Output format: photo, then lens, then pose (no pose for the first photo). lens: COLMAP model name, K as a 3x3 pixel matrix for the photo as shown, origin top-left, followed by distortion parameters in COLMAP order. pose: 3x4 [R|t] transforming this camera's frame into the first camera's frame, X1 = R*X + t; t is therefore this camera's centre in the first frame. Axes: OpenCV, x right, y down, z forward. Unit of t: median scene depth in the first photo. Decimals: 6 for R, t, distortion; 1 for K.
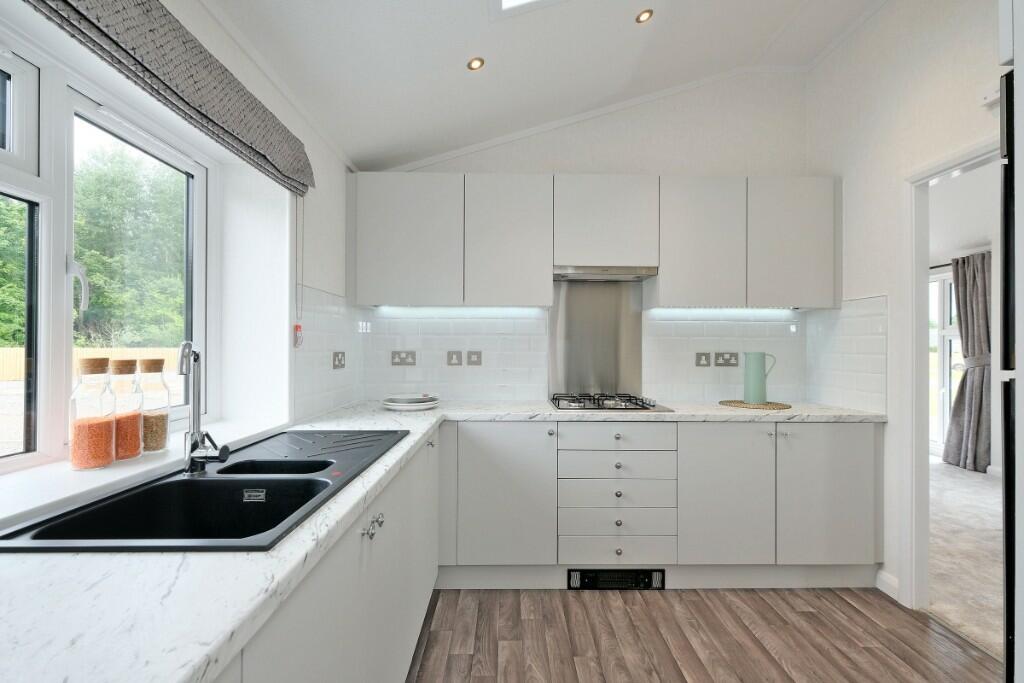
lens RADIAL K [[445.9, 0, 512.7], [0, 445.9, 344.6], [0, 0, 1]] dist [-0.002899, 0.001452]
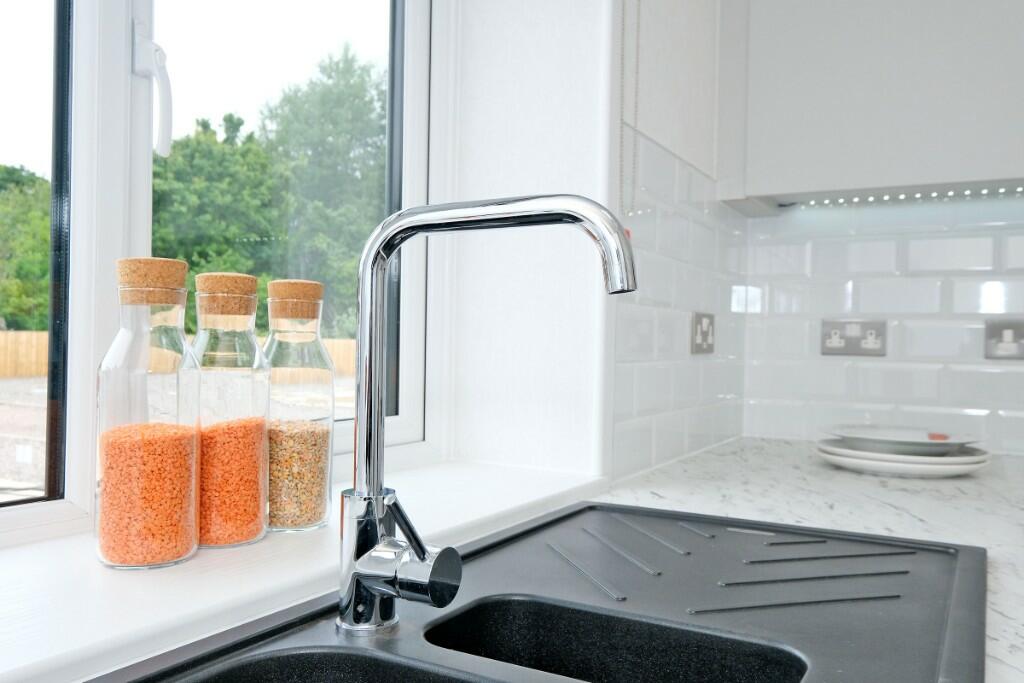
lens RADIAL K [[828.1, 0, 512.9], [0, 828.1, 344.9], [0, 0, 1]] dist [0.009524, -0.007191]
pose [[0.865477, 0.014825, -0.500730, -0.210943], [-0.013845, 0.999888, 0.005674, 0.055756], [0.500758, 0.002022, 0.865585, 0.343051]]
